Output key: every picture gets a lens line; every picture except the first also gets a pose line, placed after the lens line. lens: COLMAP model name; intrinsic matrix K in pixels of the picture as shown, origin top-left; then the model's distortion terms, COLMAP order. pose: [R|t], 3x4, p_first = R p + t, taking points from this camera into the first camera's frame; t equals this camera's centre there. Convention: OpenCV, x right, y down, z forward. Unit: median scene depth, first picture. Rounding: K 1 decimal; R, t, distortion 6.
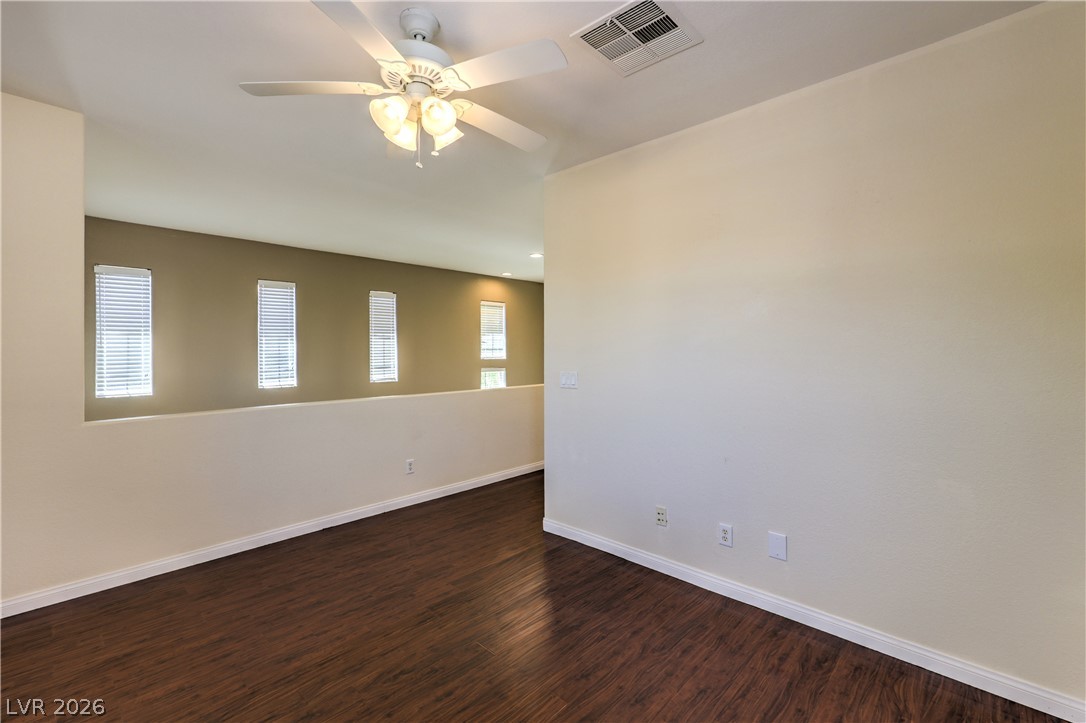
lens RADIAL K [[461.4, 0, 542.5], [0, 461.4, 351.2], [0, 0, 1]] dist [0.010837, 0.000024]
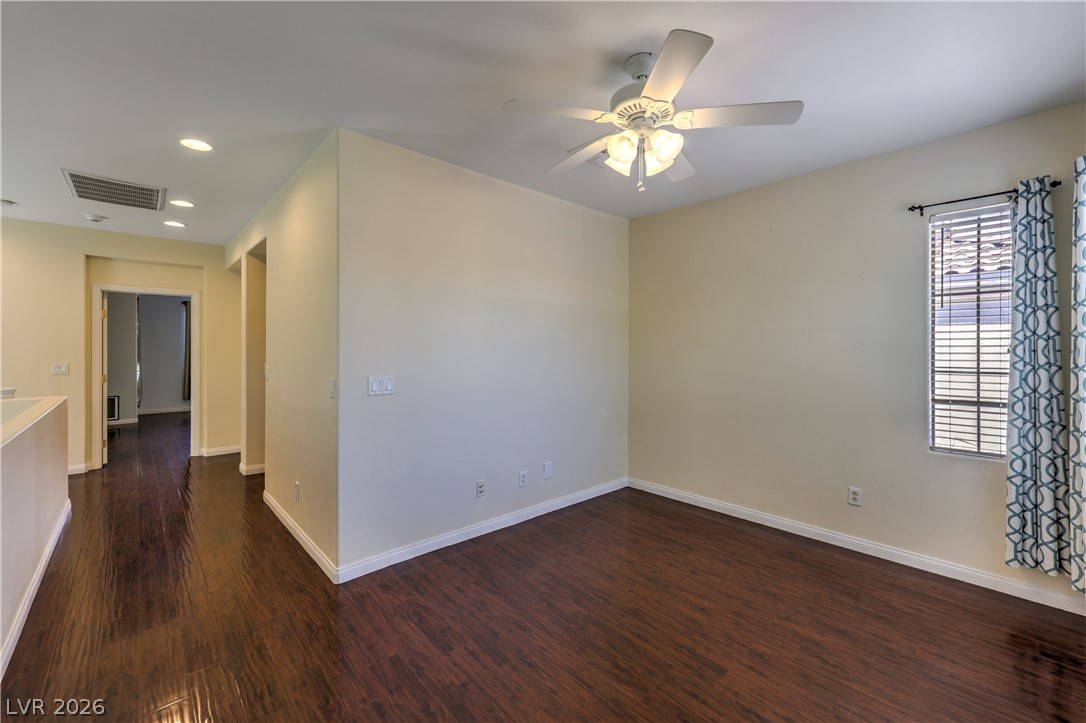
lens RADIAL K [[441.8, 0, 550.1], [0, 441.8, 356.8], [0, 0, 1]] dist [0.007837, 0.000647]
pose [[0.084308, -0.015550, 0.996318, -0.503369], [0.001883, 0.999879, 0.015447, -0.002756], [-0.996438, 0.000573, 0.084327, 0.418847]]
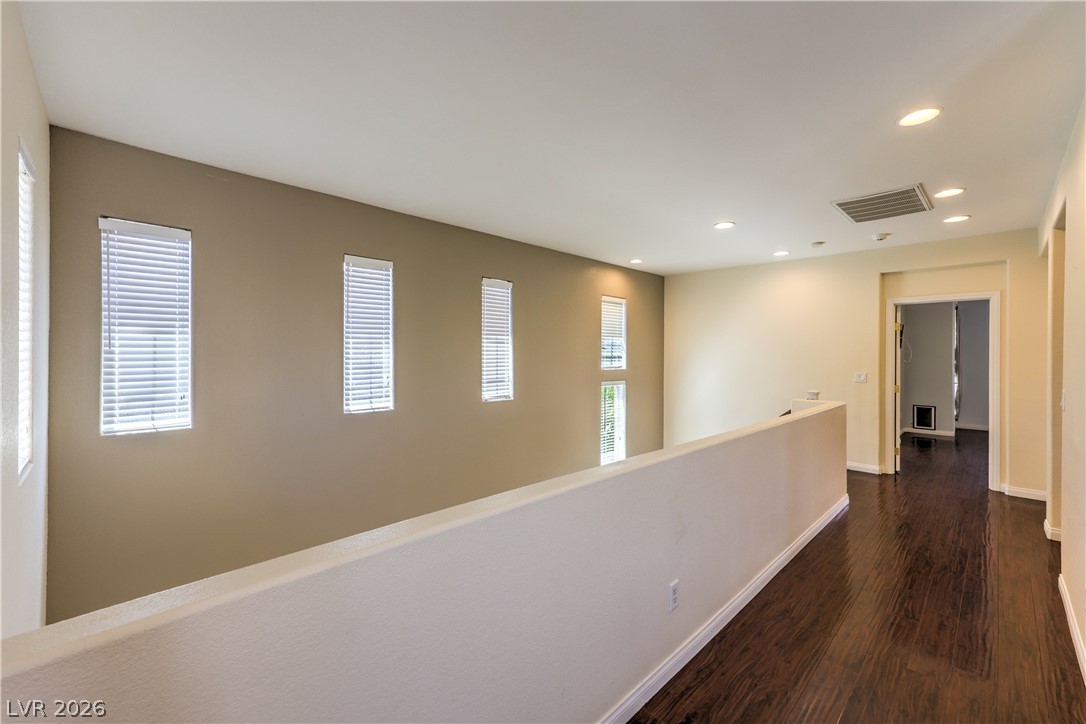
lens RADIAL K [[441.8, 0, 547.0], [0, 441.8, 357.7], [0, 0, 1]] dist [0.007837, 0.000647]
pose [[0.998759, 0.010377, -0.048706, -0.333523], [-0.010196, 0.999940, 0.003962, -0.009593], [0.048744, -0.003461, 0.998805, 0.427940]]
